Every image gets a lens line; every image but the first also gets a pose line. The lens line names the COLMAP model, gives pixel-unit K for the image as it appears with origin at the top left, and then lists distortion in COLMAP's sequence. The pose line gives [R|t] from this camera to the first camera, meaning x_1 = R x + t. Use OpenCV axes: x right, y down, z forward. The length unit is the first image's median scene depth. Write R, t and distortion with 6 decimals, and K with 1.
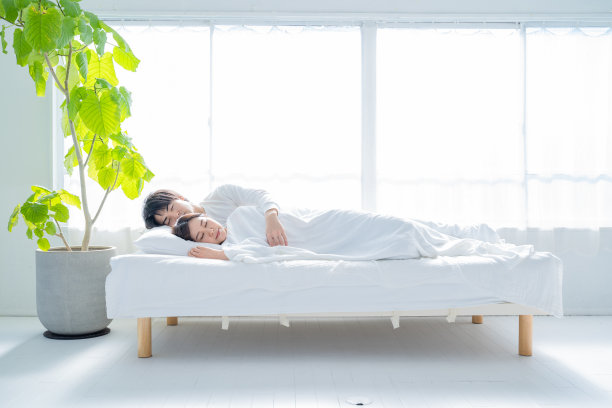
lens RADIAL K [[694.6, 0, 305.5], [0, 694.6, 205.4], [0, 0, 1]] dist [0.015023, 0.000000]
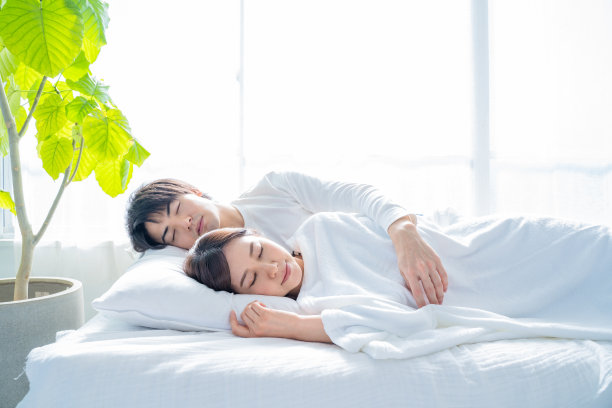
lens RADIAL K [[465.8, 0, 318.5], [0, 465.8, 192.9], [0, 0, 1]] dist [-0.034714, -0.017619]
pose [[0.993248, -0.000987, 0.116004, -0.130497], [0.000865, 0.999999, 0.001099, -0.012295], [-0.116005, -0.000991, 0.993248, 0.637357]]
